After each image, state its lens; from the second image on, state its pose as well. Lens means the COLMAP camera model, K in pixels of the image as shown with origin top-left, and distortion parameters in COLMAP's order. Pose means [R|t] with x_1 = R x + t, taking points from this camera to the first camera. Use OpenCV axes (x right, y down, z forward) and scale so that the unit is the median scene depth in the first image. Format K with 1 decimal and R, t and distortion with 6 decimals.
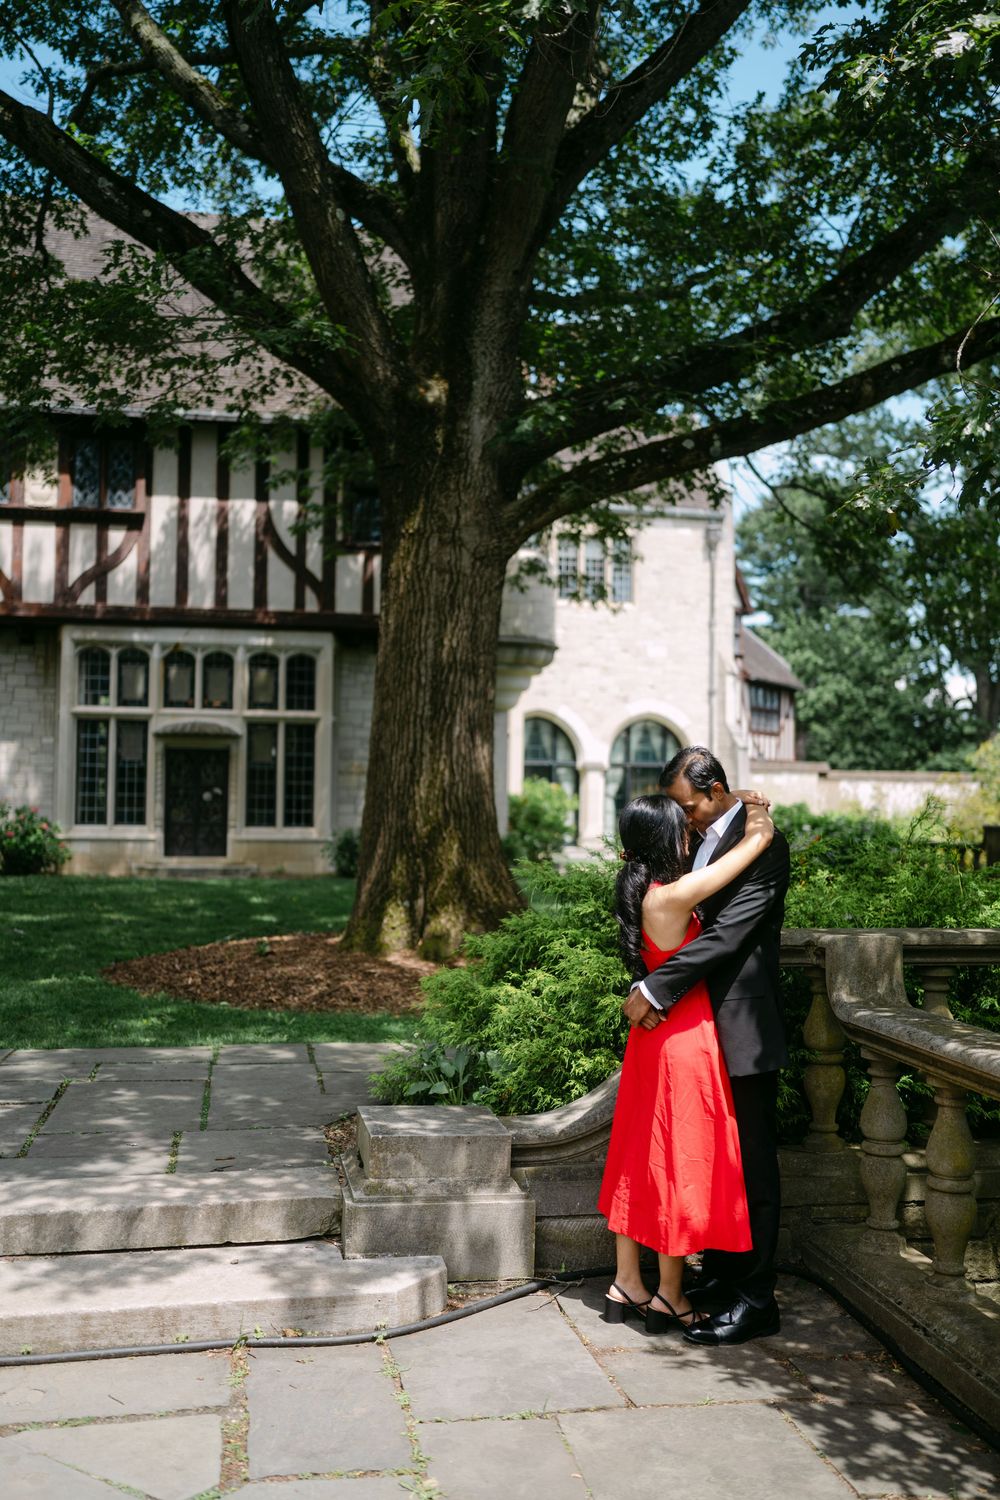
lens RADIAL K [[1502.6, 0, 500.0], [0, 1502.6, 750.0], [0, 0, 1]] dist [-0.023875, 0.192109]
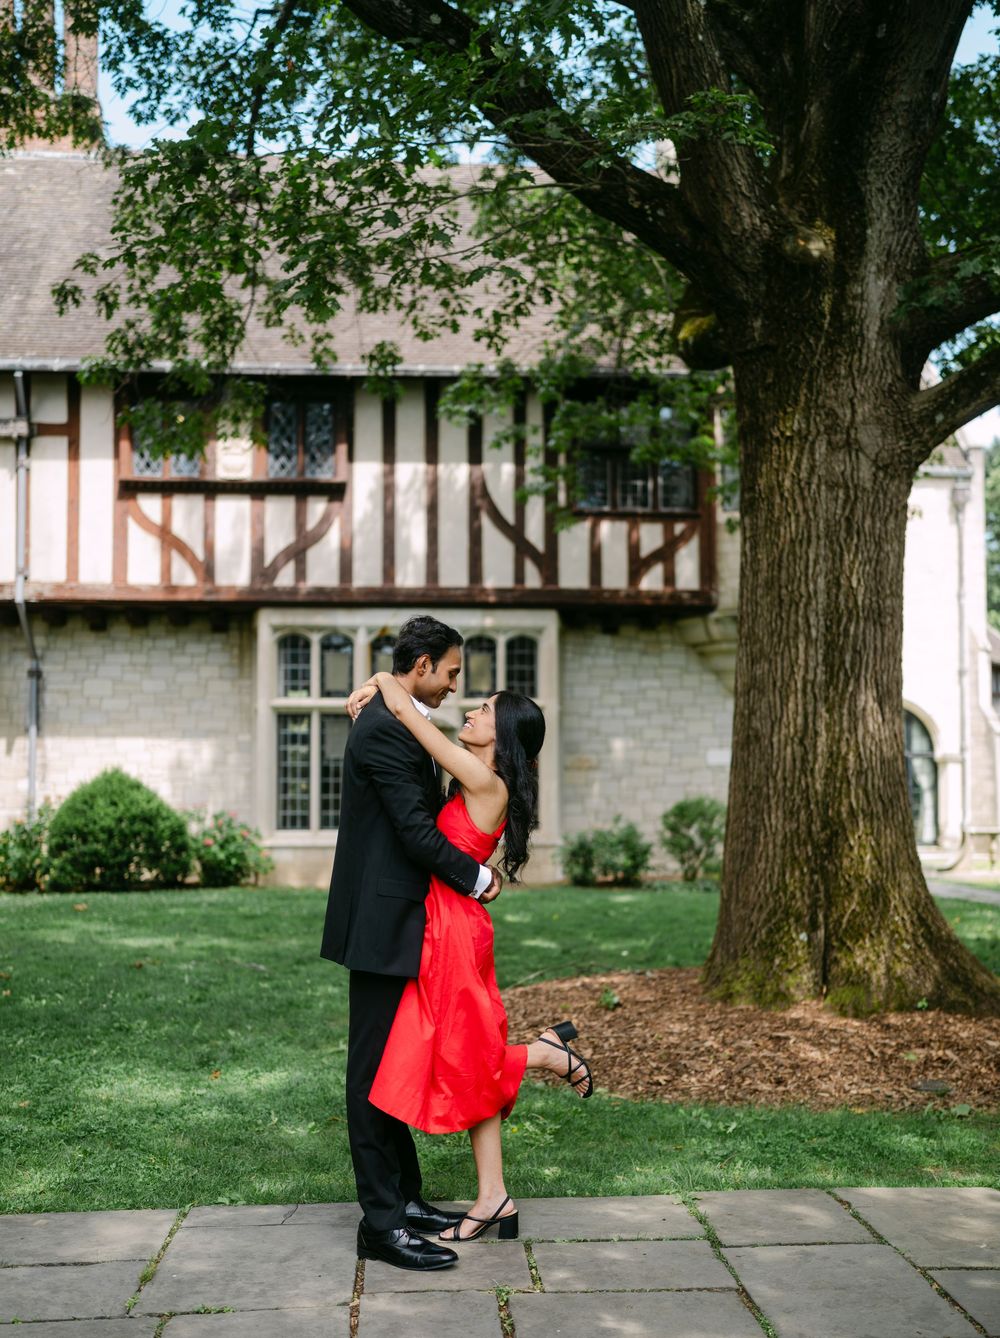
lens RADIAL K [[1457.5, 0, 498.6], [0, 1457.5, 755.1], [0, 0, 1]] dist [-0.071097, 0.199200]
pose [[0.996095, -0.018645, -0.086297, -0.074624], [0.018970, 0.999816, 0.002949, 0.004388], [0.086226, -0.004575, 0.996265, 0.142007]]
